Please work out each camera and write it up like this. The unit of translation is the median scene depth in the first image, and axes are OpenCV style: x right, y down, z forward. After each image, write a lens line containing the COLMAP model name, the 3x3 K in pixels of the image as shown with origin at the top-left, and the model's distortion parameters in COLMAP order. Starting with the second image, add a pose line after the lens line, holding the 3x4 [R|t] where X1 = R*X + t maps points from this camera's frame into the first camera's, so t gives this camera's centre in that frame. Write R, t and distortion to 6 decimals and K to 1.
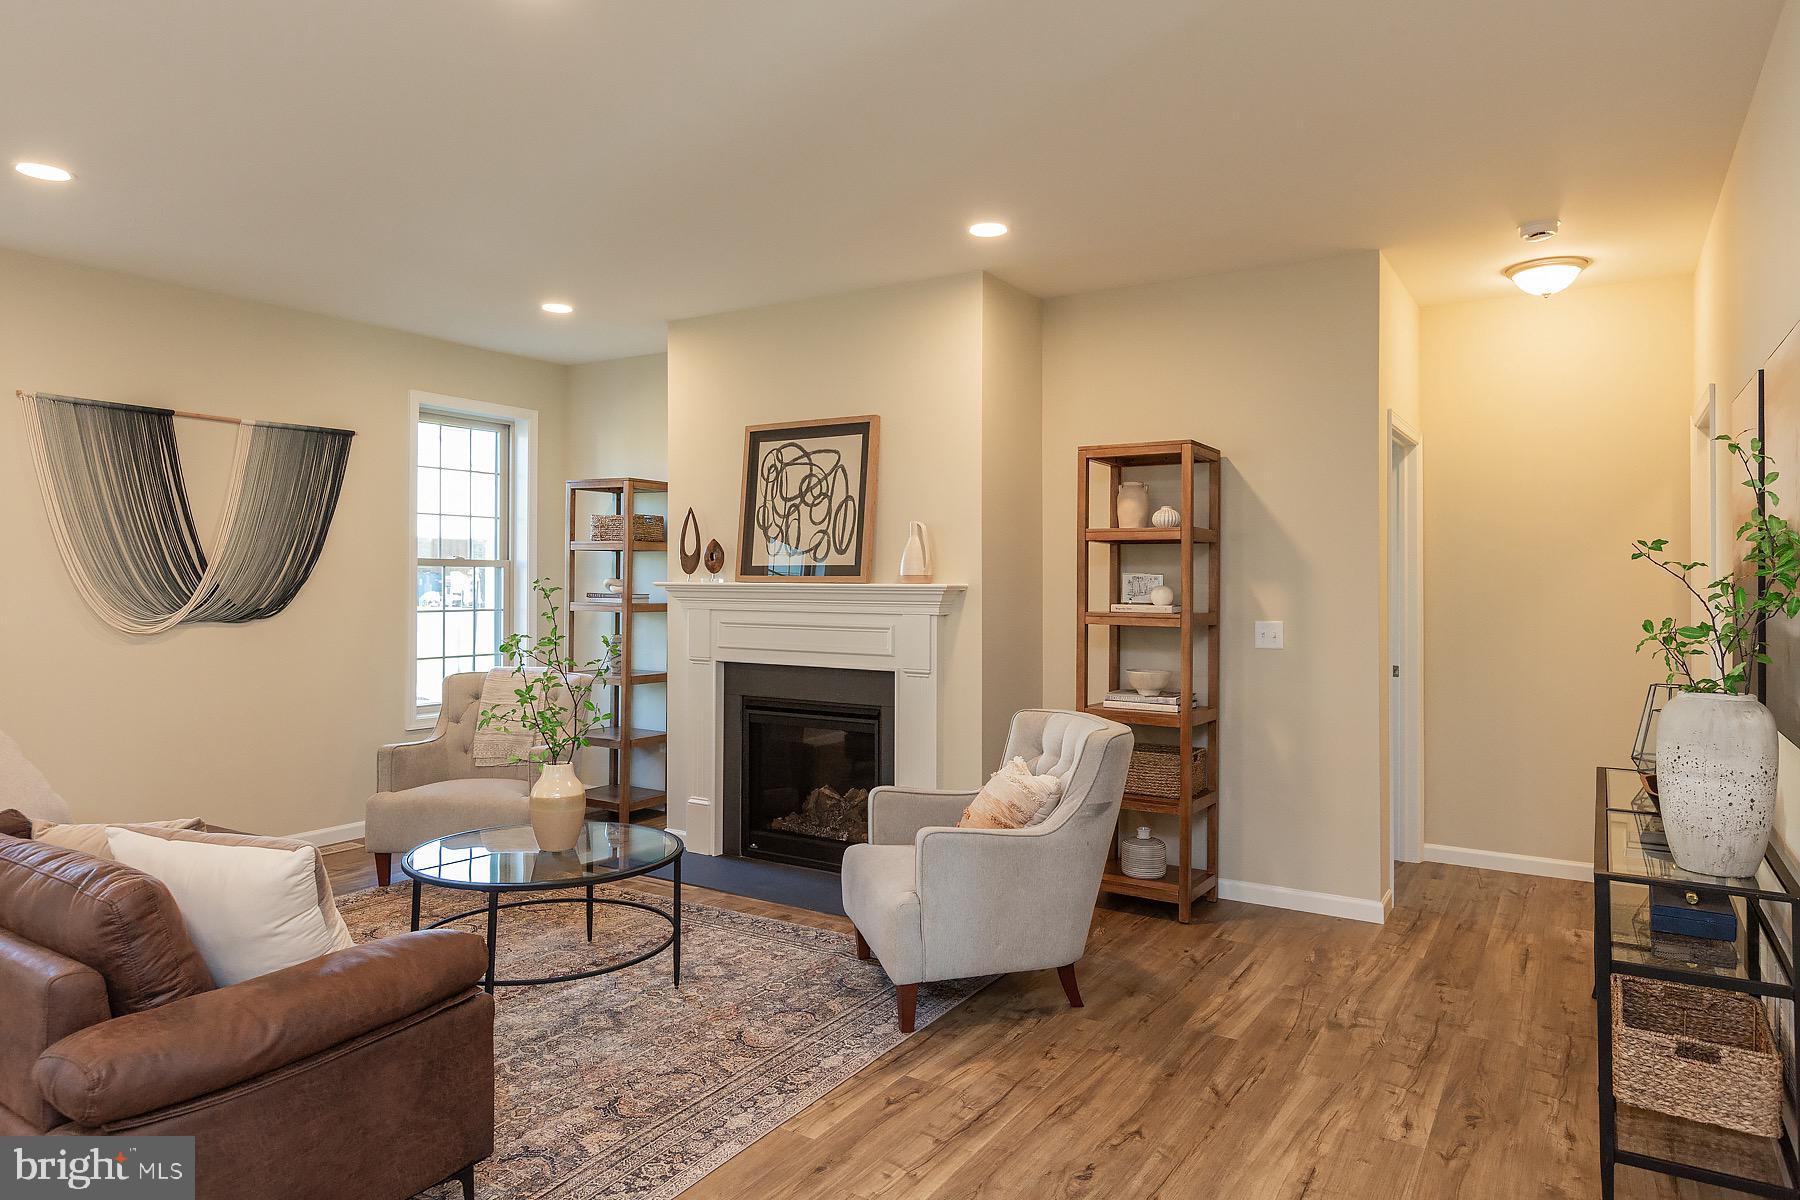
lens RADIAL K [[1118.3, 0, 898.2], [0, 1118.3, 586.7], [0, 0, 1]] dist [-0.008950, -0.000970]
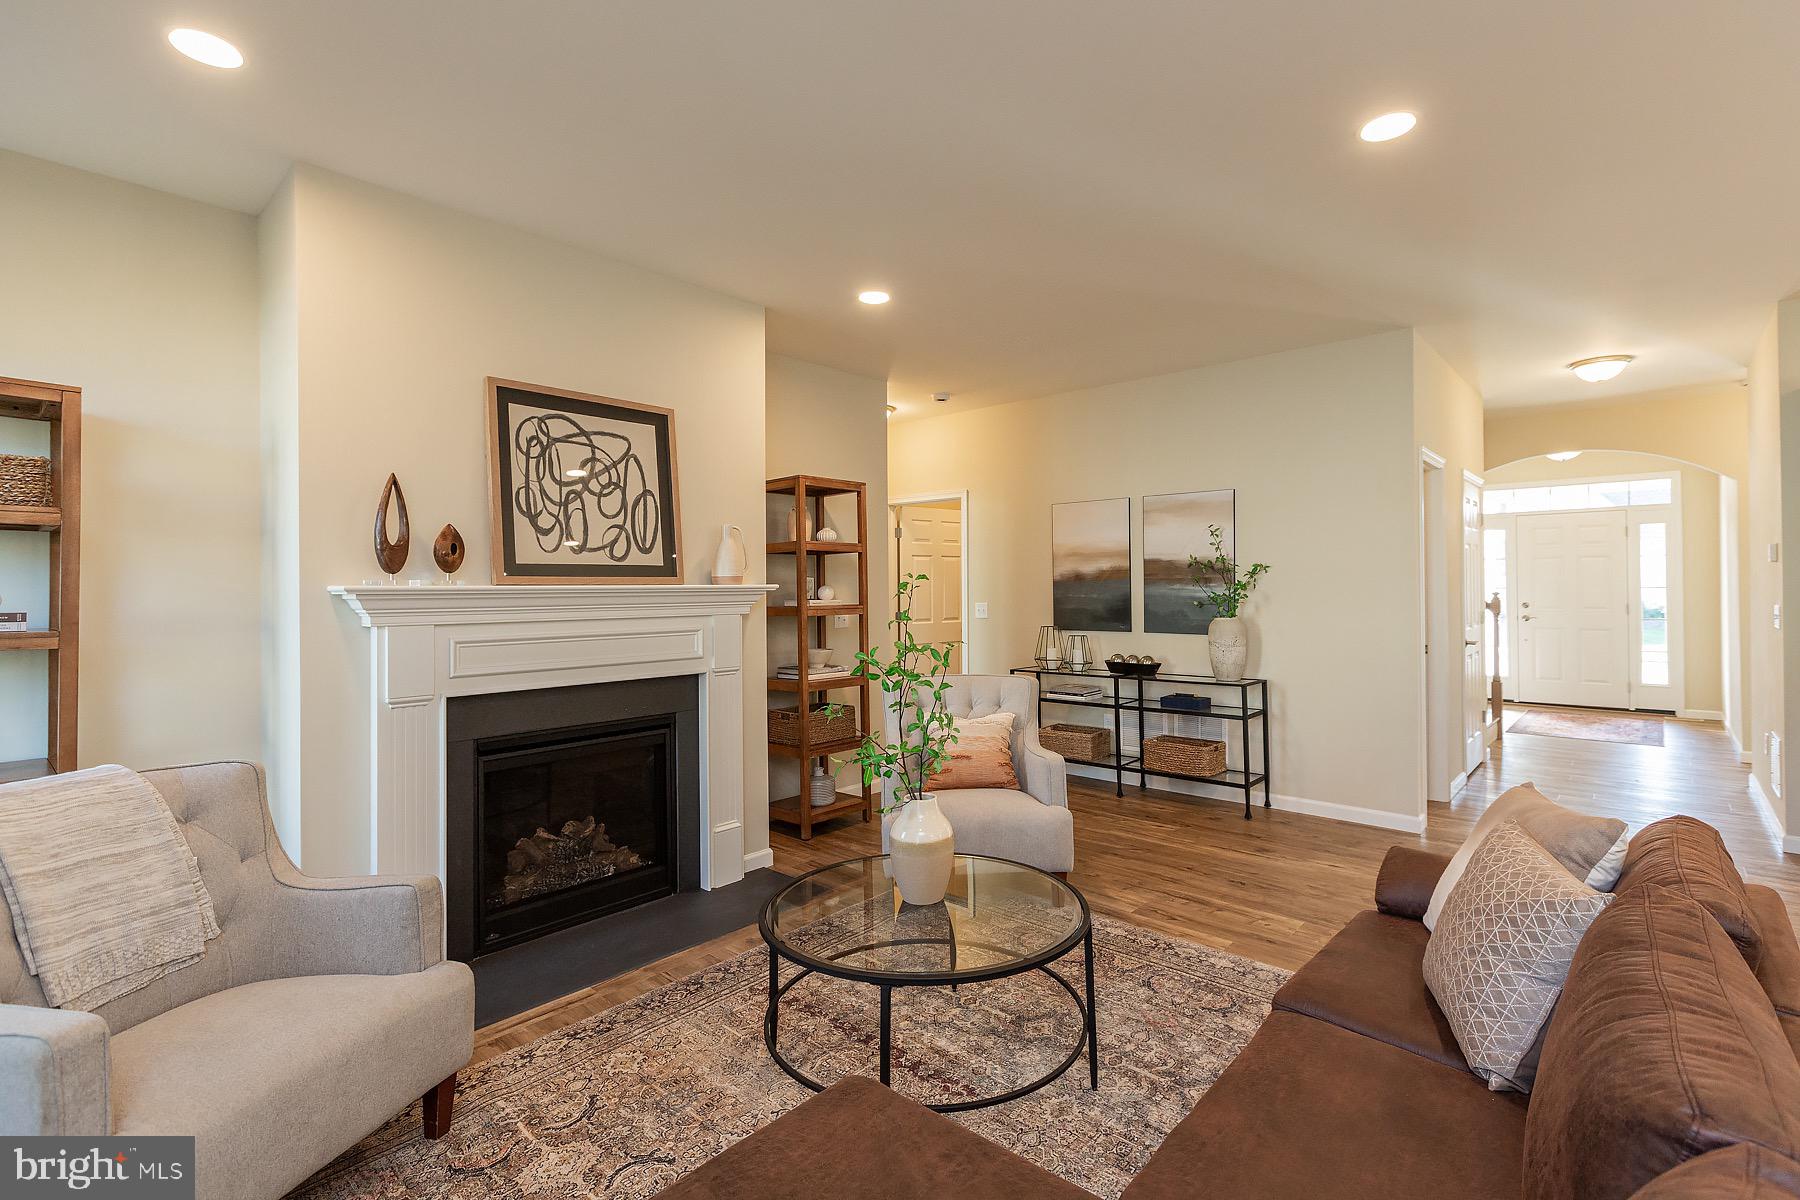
lens RADIAL K [[841.7, 0, 900.6], [0, 841.7, 591.2], [0, 0, 1]] dist [0.003699, 0.000266]
pose [[0.154365, -0.008924, 0.987974, -0.683466], [0.016401, 0.999845, 0.006468, 0.000727], [-0.987878, 0.015205, 0.154487, 0.675318]]
